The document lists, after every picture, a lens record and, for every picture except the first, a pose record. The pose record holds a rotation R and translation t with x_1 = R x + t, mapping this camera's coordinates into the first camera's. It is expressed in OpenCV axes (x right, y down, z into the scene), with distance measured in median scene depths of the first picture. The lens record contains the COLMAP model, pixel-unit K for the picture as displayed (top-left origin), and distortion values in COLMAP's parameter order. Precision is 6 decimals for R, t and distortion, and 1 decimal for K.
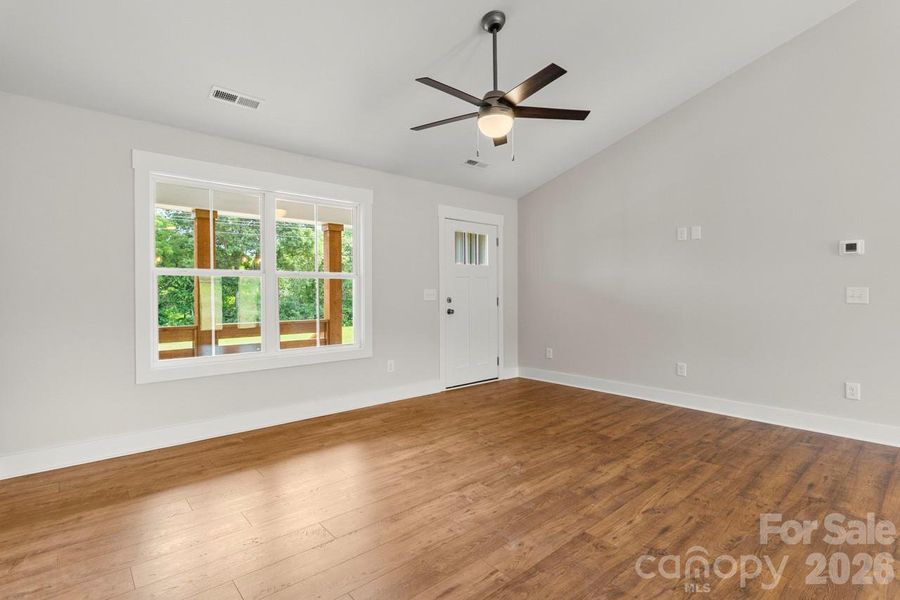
lens RADIAL K [[409.2, 0, 454.7], [0, 409.2, 294.6], [0, 0, 1]] dist [-0.009706, 0.000219]
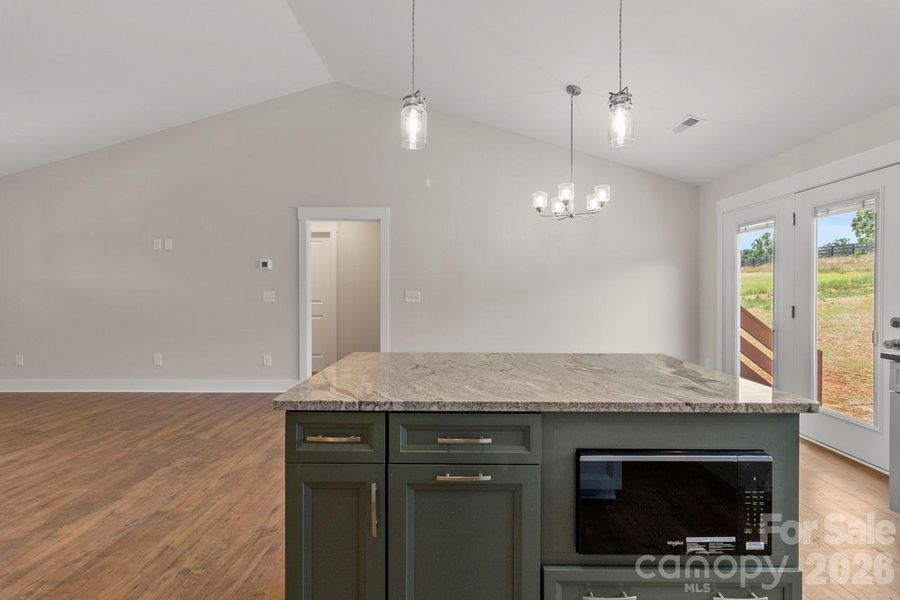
lens RADIAL K [[409.2, 0, 450.6], [0, 409.2, 299.6], [0, 0, 1]] dist [-0.009706, 0.000219]
pose [[0.674703, -0.016257, 0.737910, 0.425685], [0.000931, 0.999775, 0.021175, -0.024296], [-0.738089, -0.013600, 0.674567, -0.677896]]
